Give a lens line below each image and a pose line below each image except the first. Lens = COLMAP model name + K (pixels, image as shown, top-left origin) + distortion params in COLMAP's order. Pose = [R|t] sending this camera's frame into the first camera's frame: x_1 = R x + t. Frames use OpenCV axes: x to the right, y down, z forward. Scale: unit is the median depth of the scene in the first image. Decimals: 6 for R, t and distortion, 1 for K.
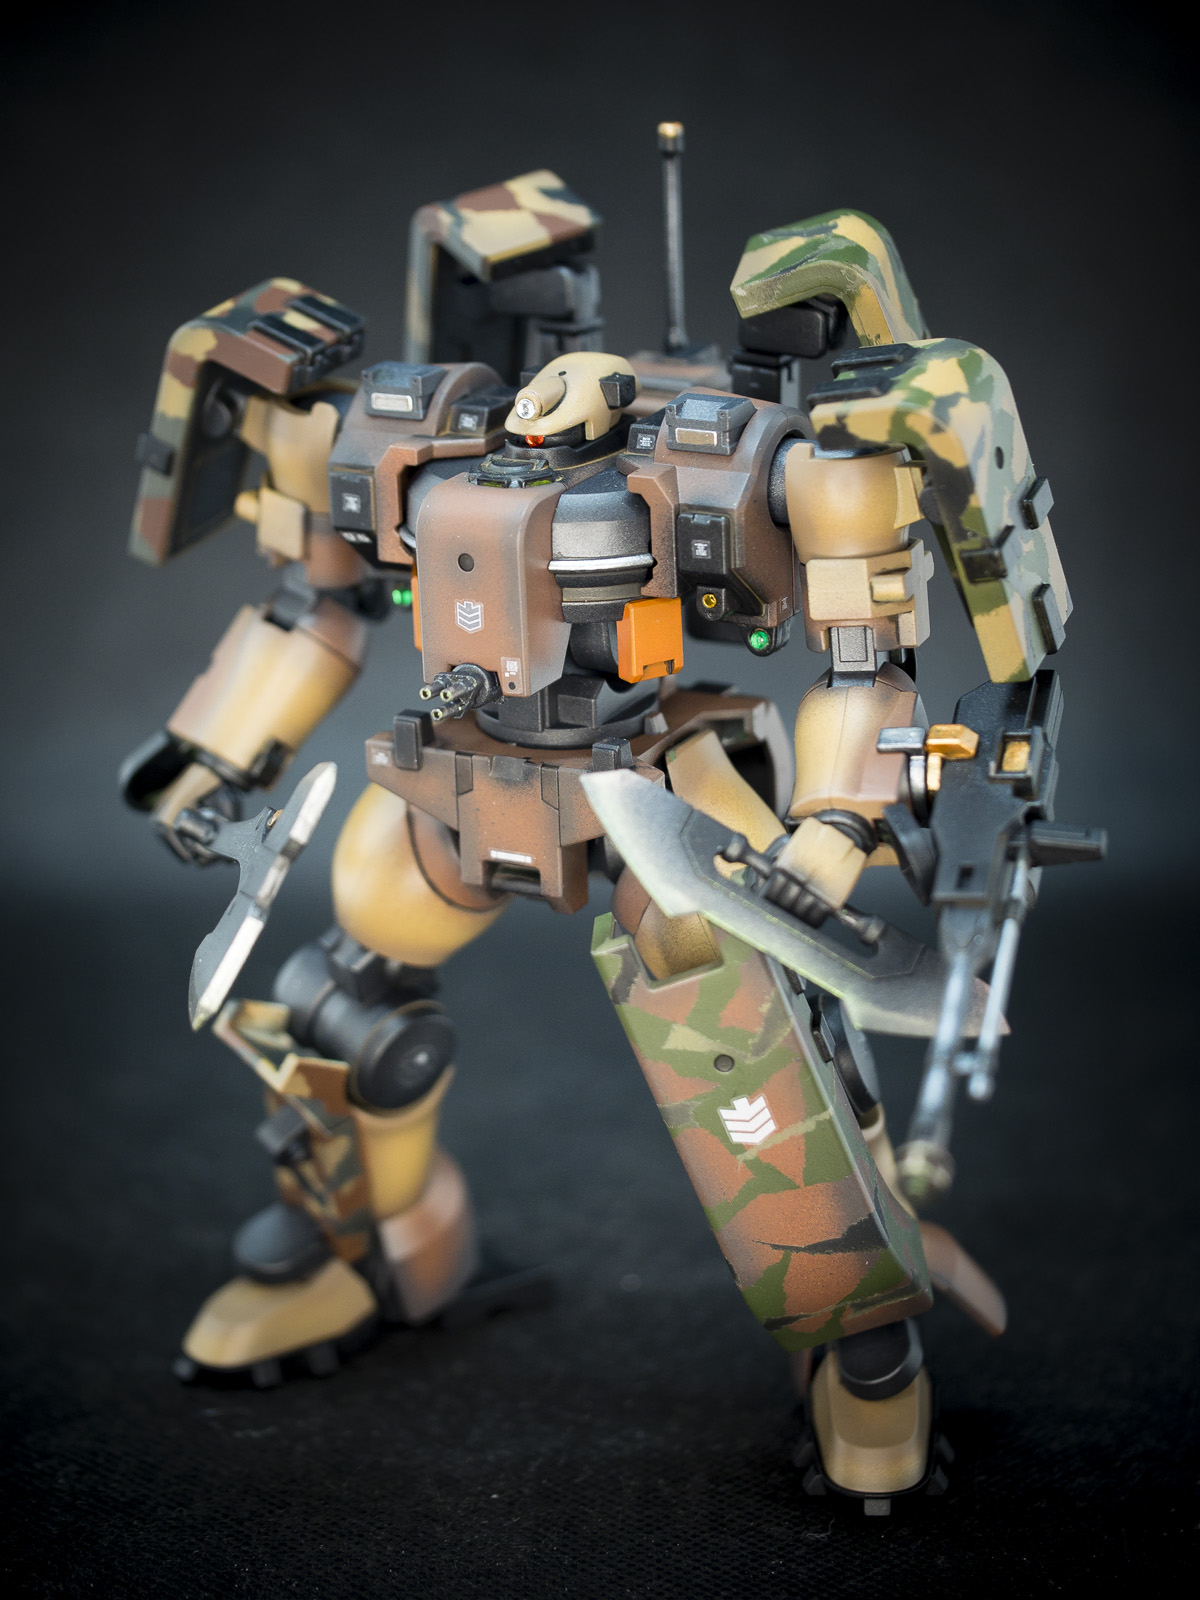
lens RADIAL K [[4499.8, 0, 599.2], [0, 4499.8, 790.2], [0, 0, 1]] dist [0.217985, 0.000000]
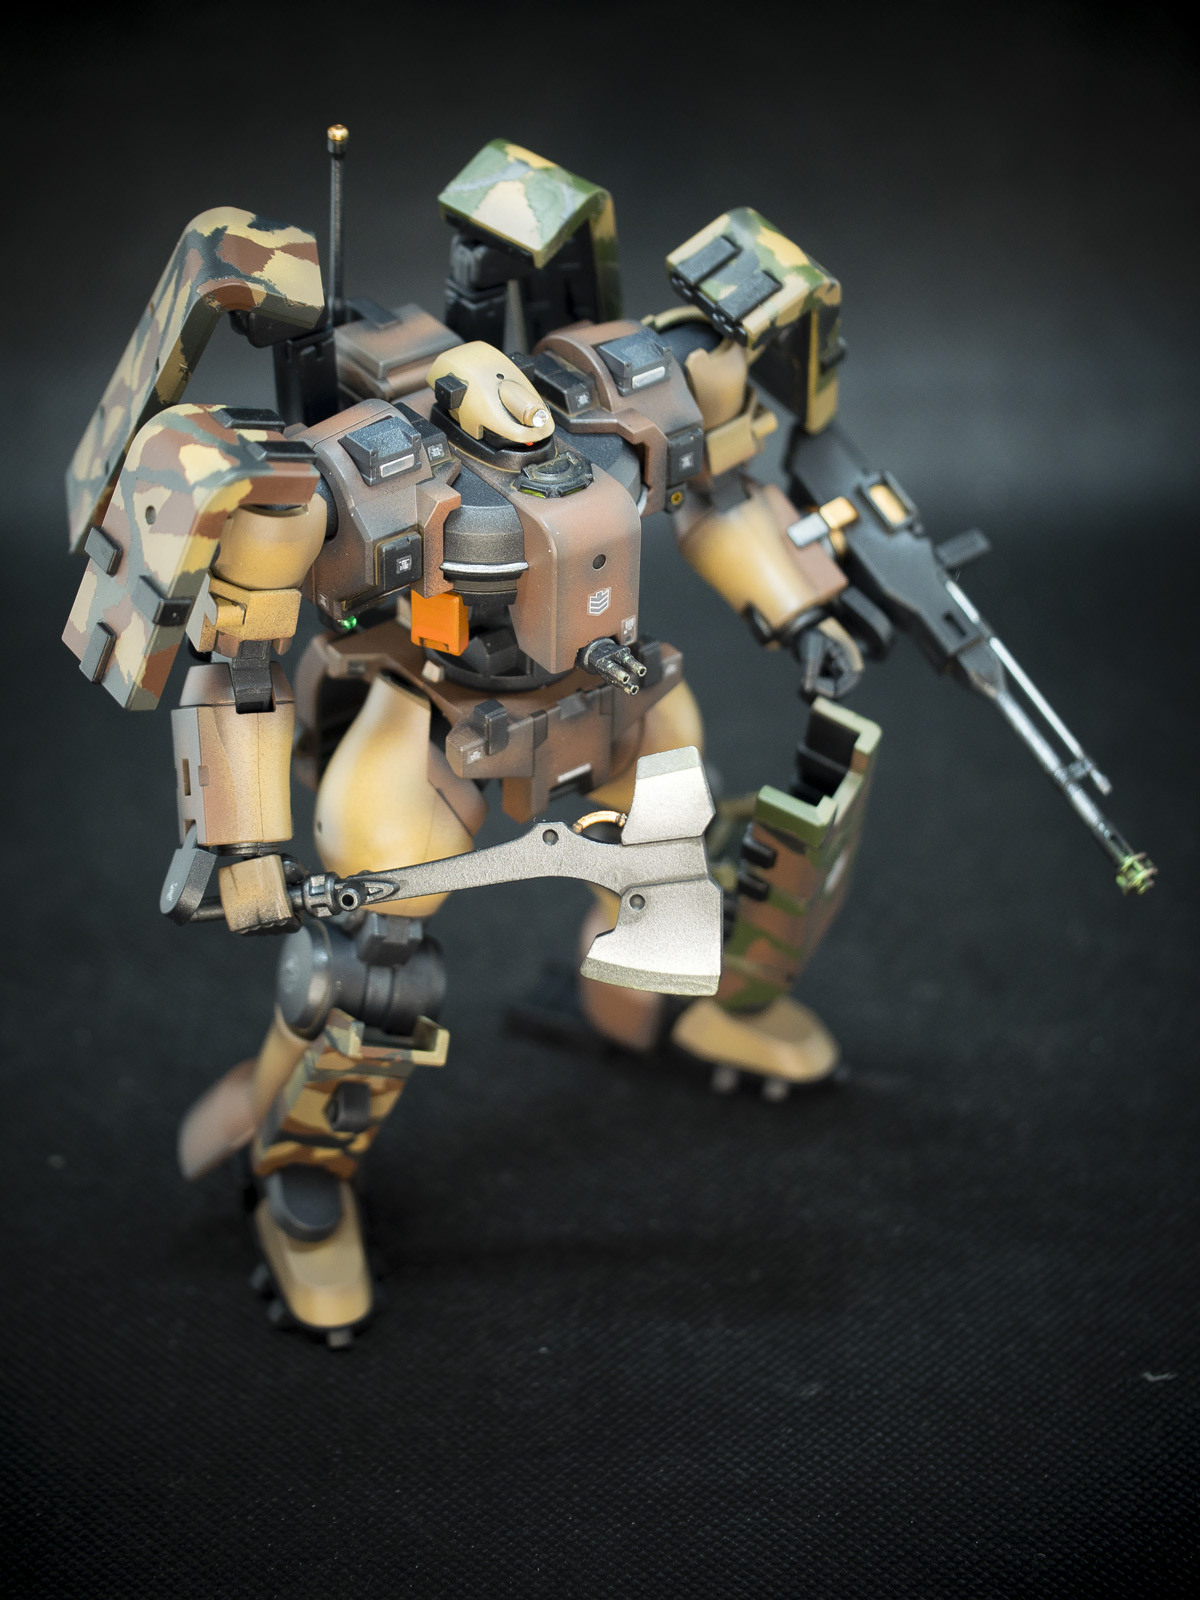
lens RADIAL K [[4499.8, 0, 590.4], [0, 4499.8, 785.1], [0, 0, 1]] dist [0.217985, 0.000000]
pose [[0.410371, -0.490981, 0.768461, -0.919648], [0.267476, 0.870428, 0.413293, -0.465414], [-0.871810, 0.035942, 0.488524, 0.436817]]
